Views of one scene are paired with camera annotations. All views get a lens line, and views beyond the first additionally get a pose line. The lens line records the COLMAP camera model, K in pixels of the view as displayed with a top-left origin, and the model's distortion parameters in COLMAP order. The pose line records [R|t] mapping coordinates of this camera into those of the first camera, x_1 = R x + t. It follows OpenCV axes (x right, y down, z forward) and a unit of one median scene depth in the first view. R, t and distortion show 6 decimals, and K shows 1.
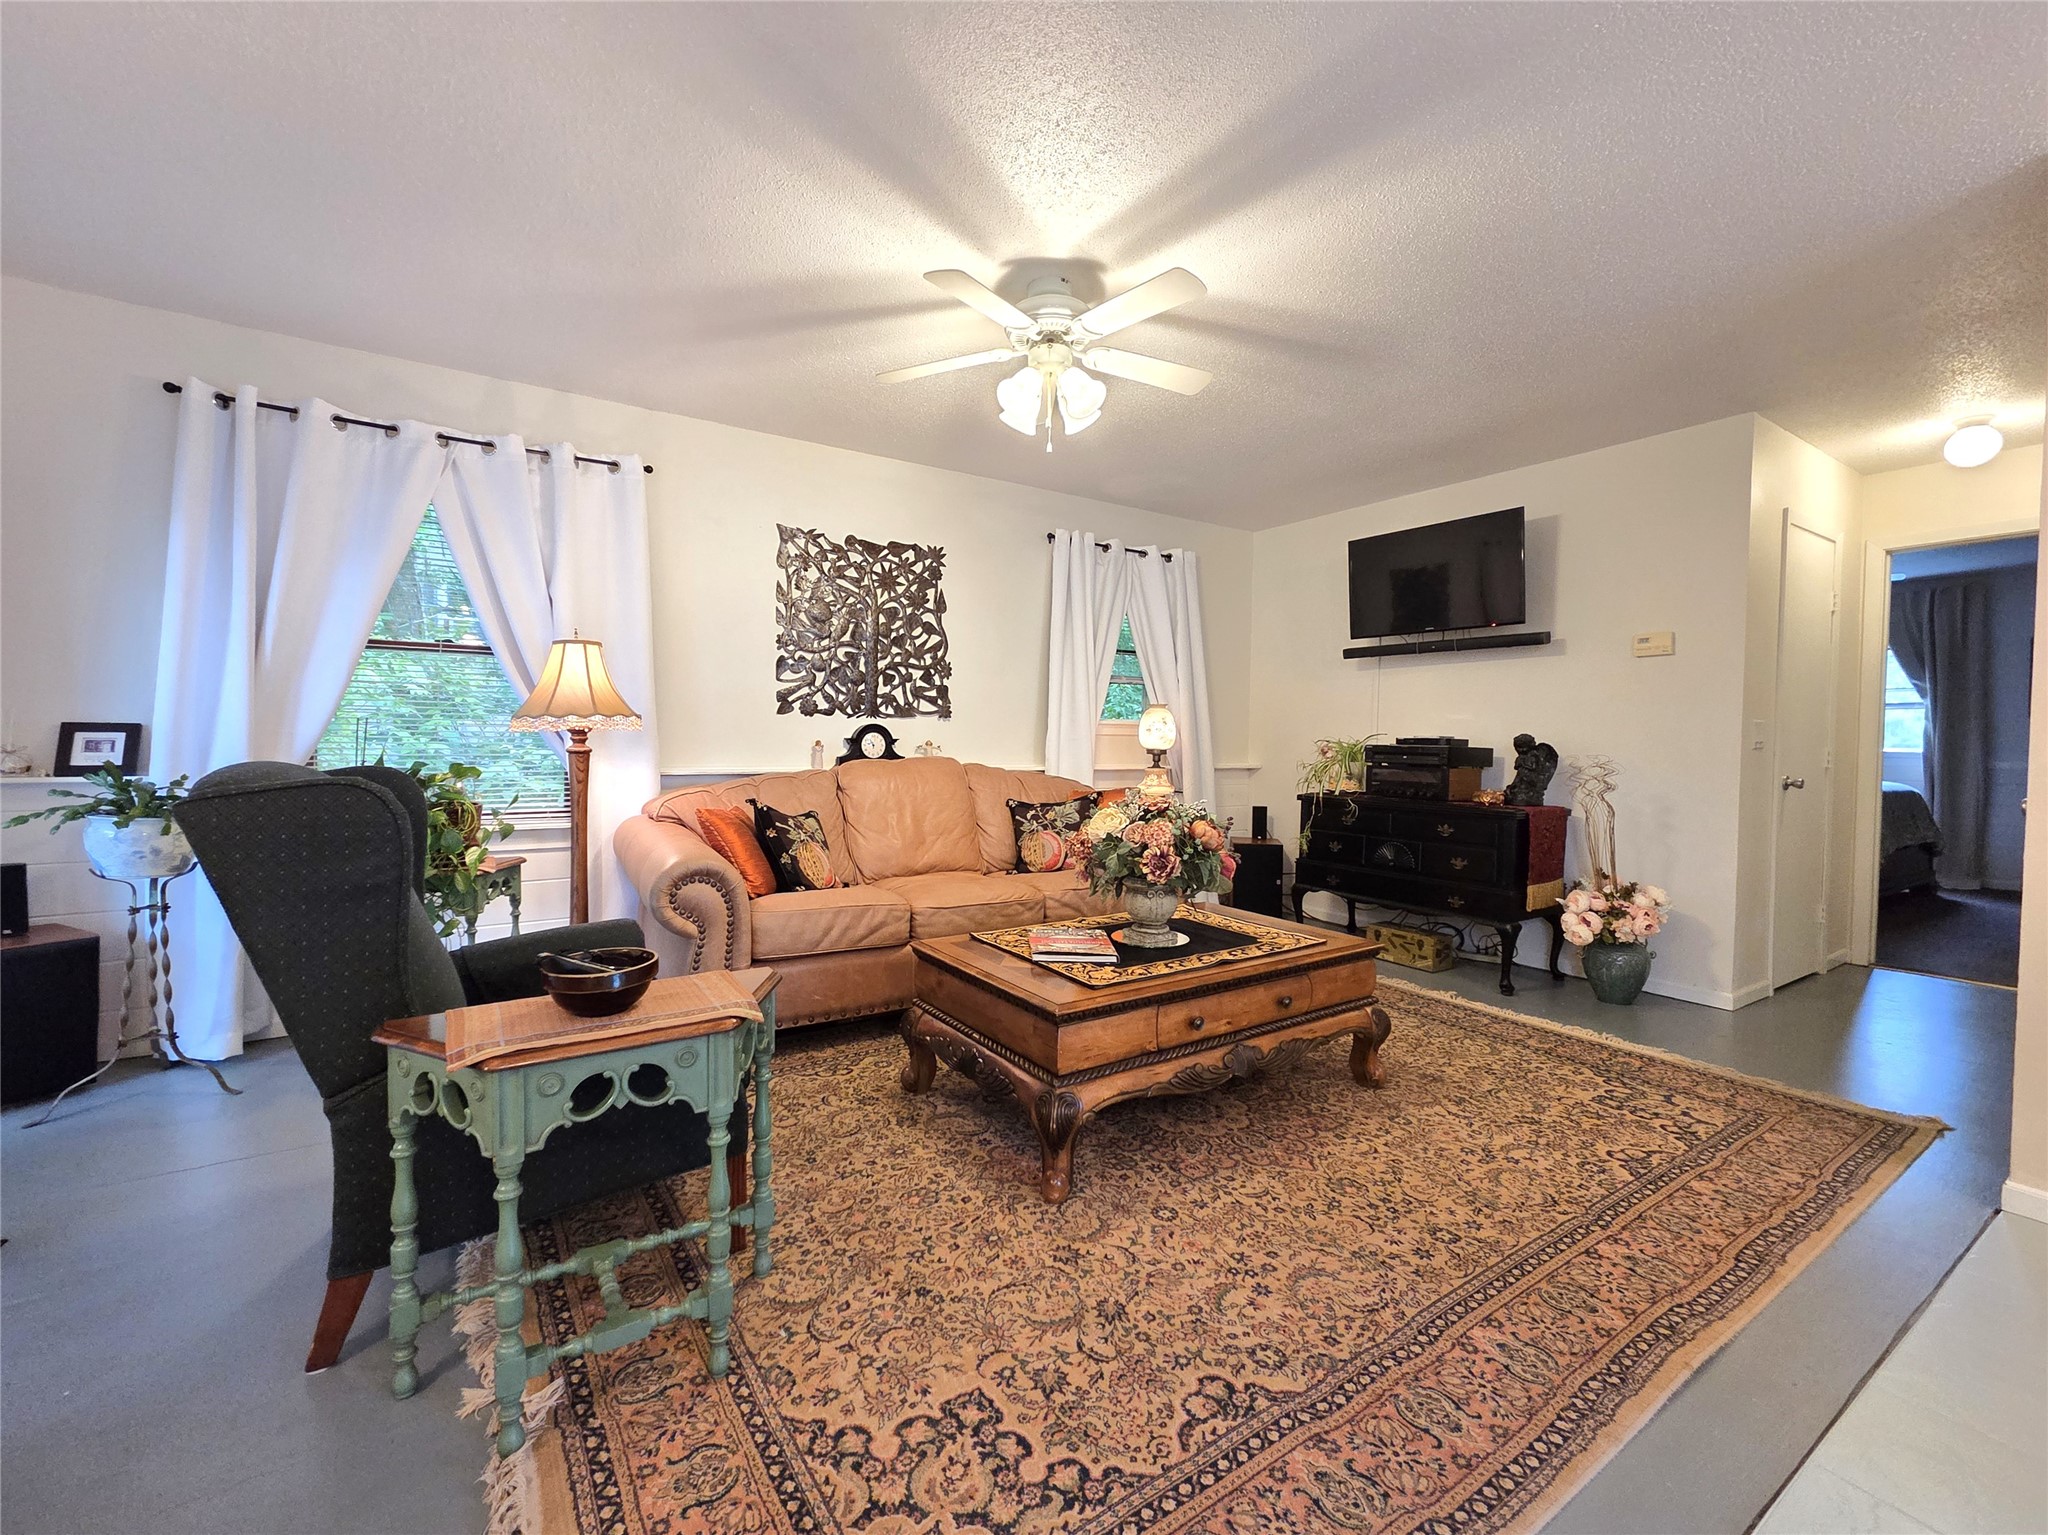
lens RADIAL K [[857.5, 0, 1013.3], [0, 857.5, 762.3], [0, 0, 1]] dist [0.002855, 0.000060]
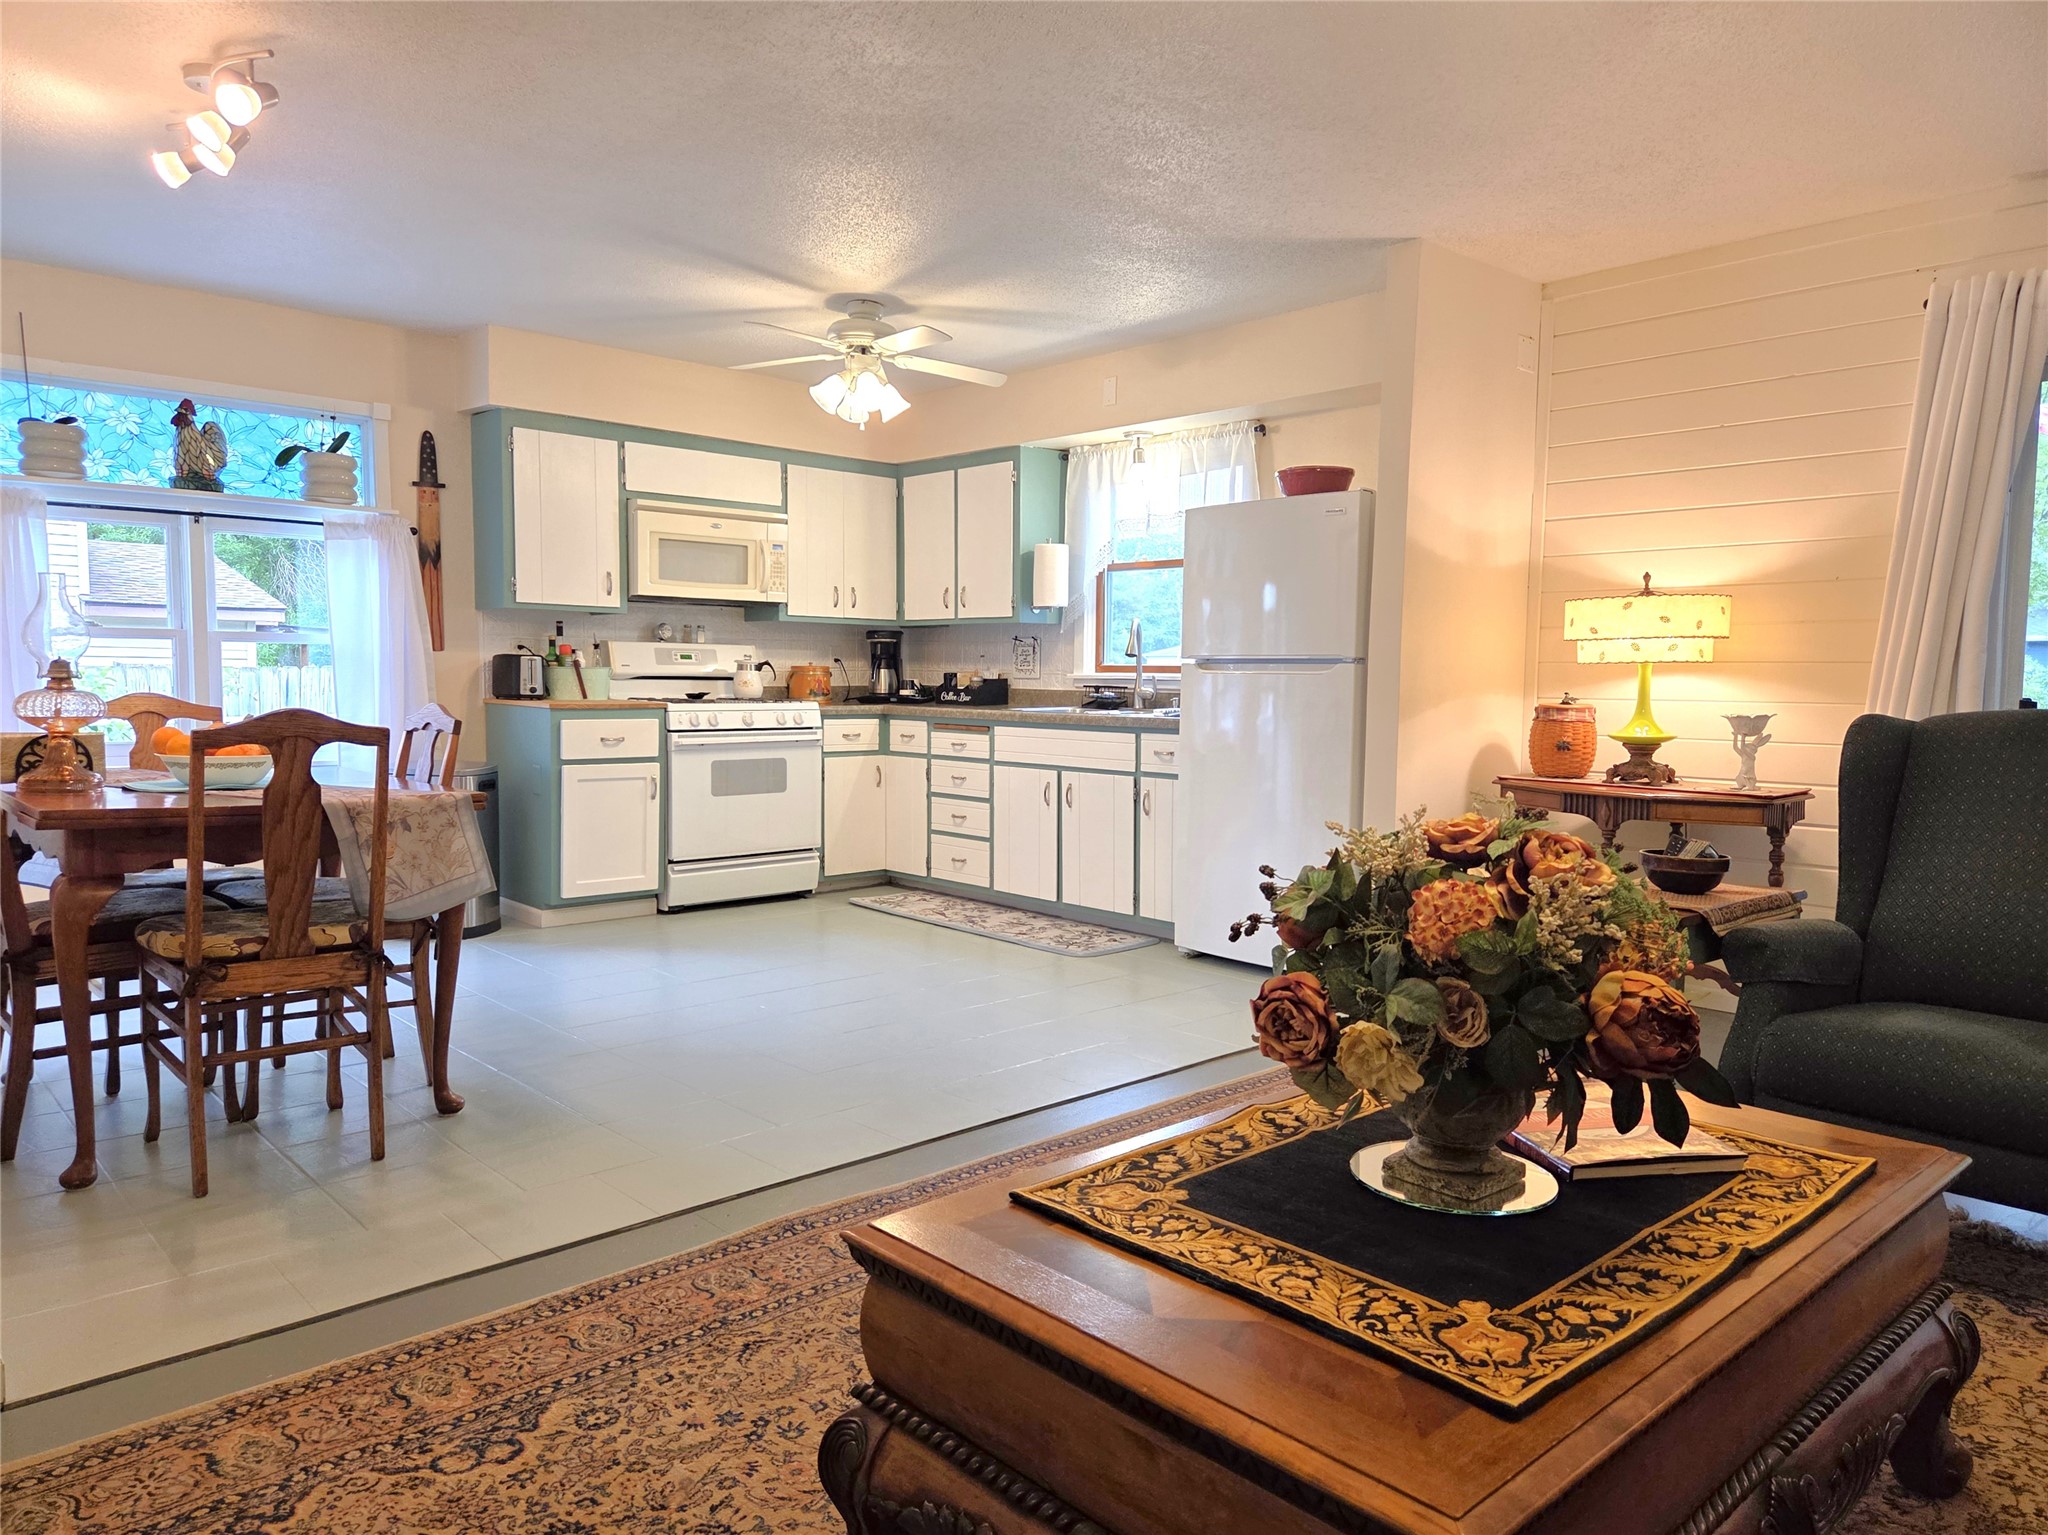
lens RADIAL K [[1381.3, 0, 1024.0], [0, 1381.3, 767.5], [0, 0, 1]] dist [0.091982, -0.077915]
pose [[-0.985888, -0.012837, -0.166915, 0.390951], [-0.028688, 0.995262, 0.092901, -0.029597], [0.164932, 0.096378, -0.981585, 1.333026]]
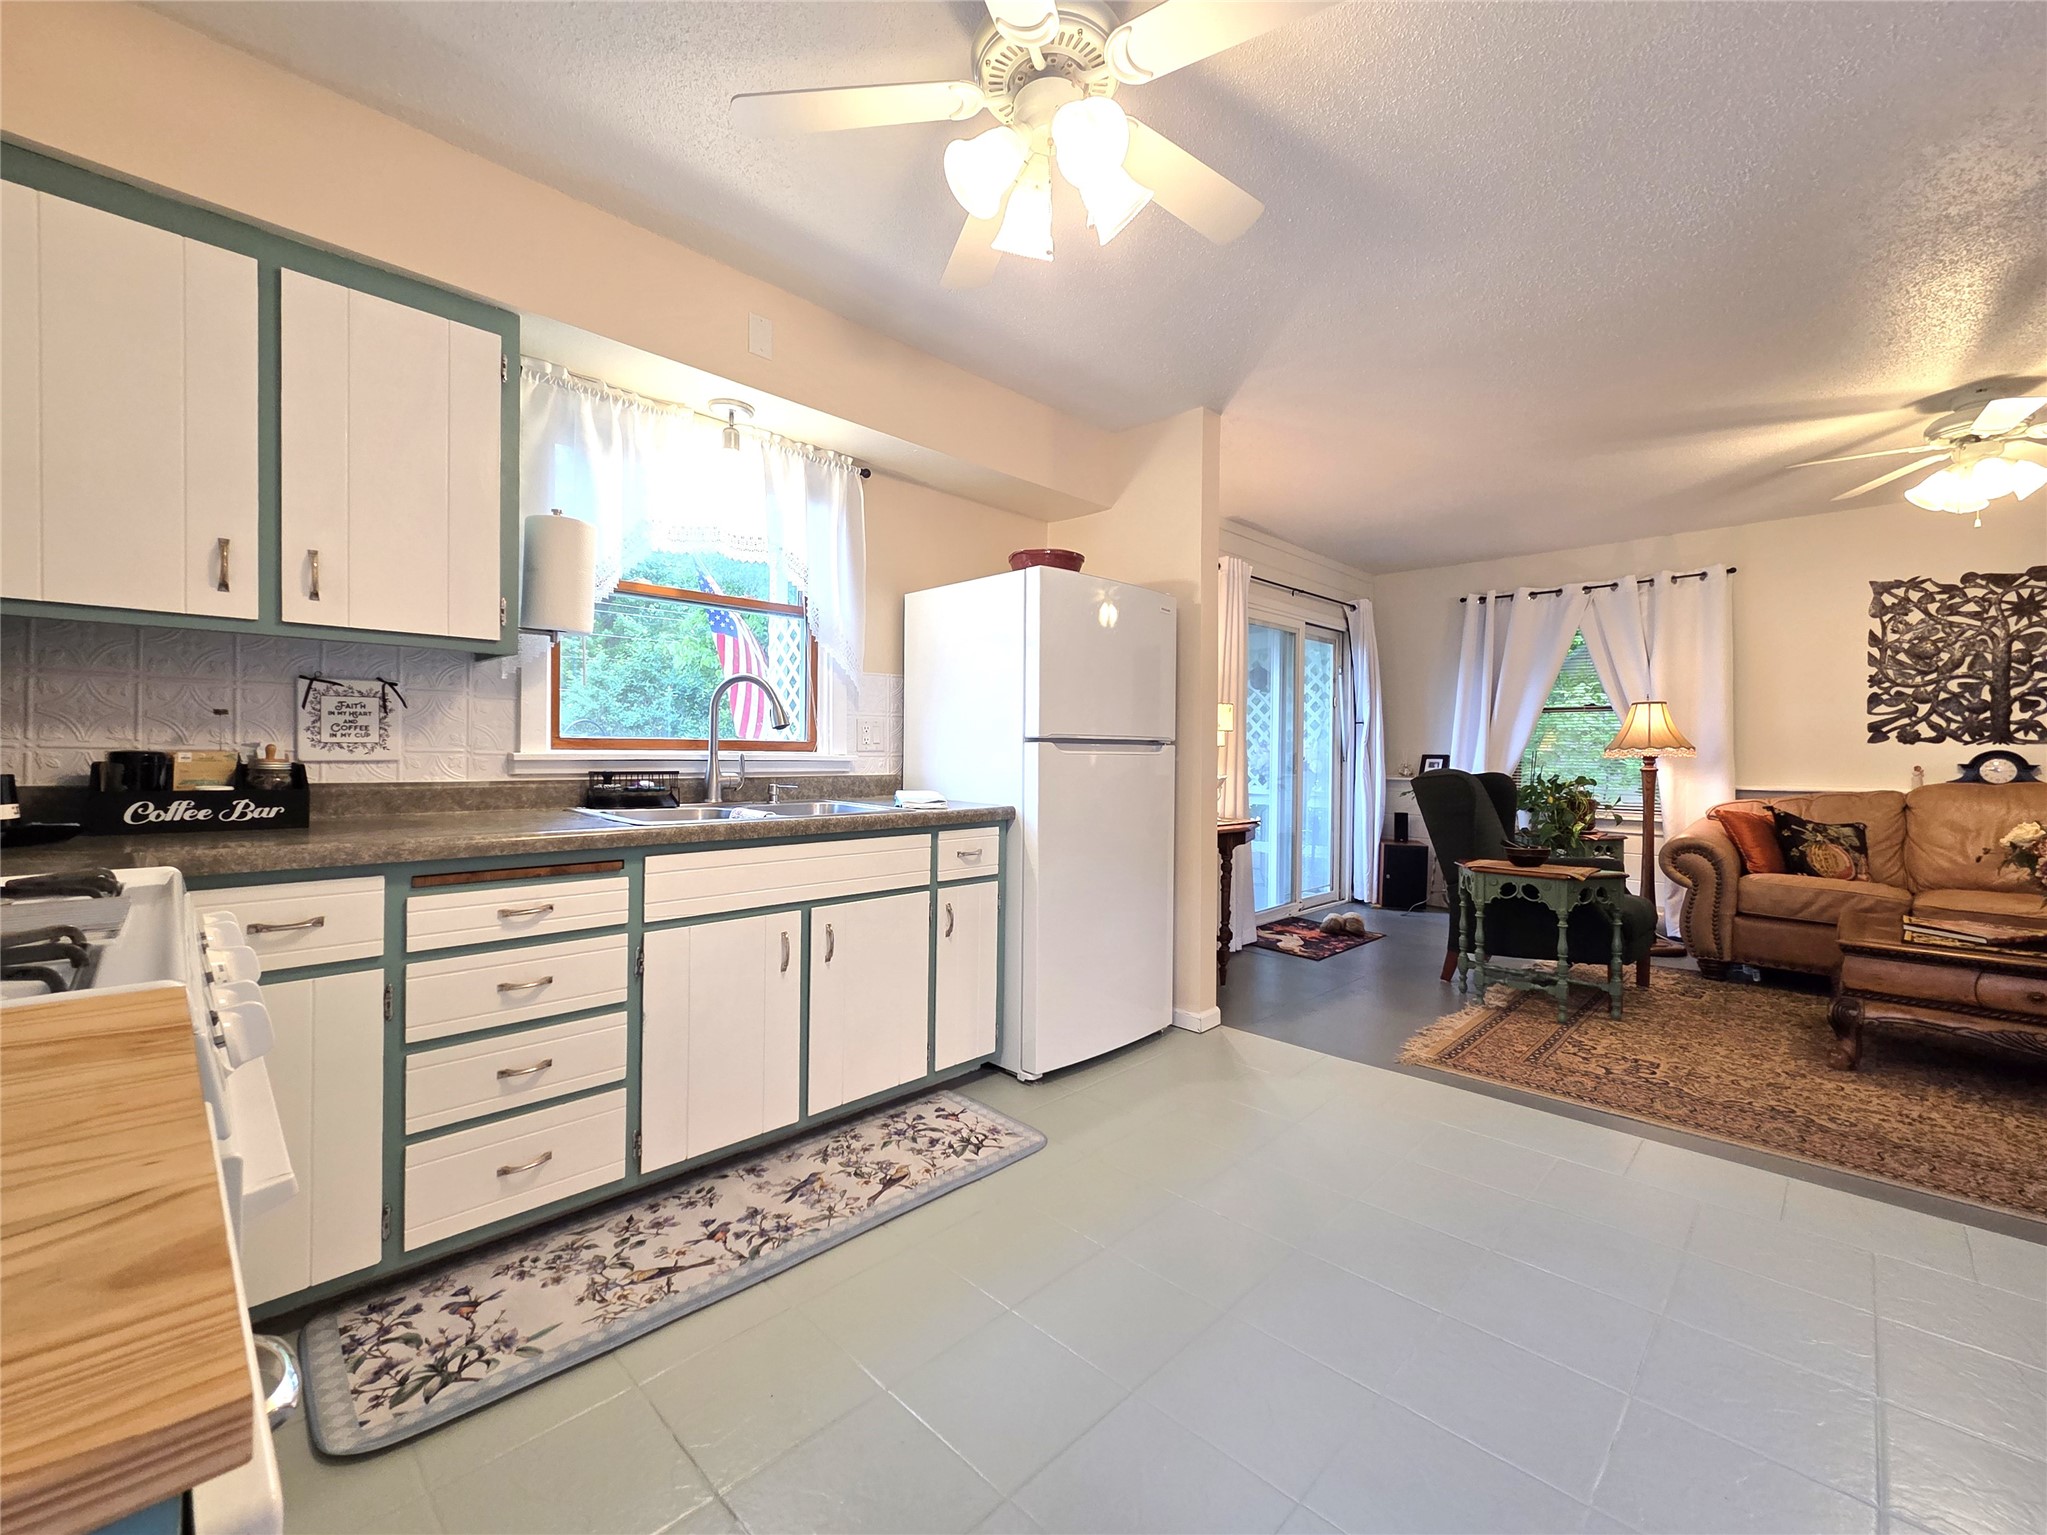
lens RADIAL K [[839.0, 0, 1008.6], [0, 839.0, 757.8], [0, 0, 1]] dist [0.001433, -0.000176]
pose [[0.200880, -0.002473, -0.979613, 0.763417], [-0.034511, 0.999358, -0.009600, 0.019278], [0.979008, 0.035736, 0.200666, -0.469421]]
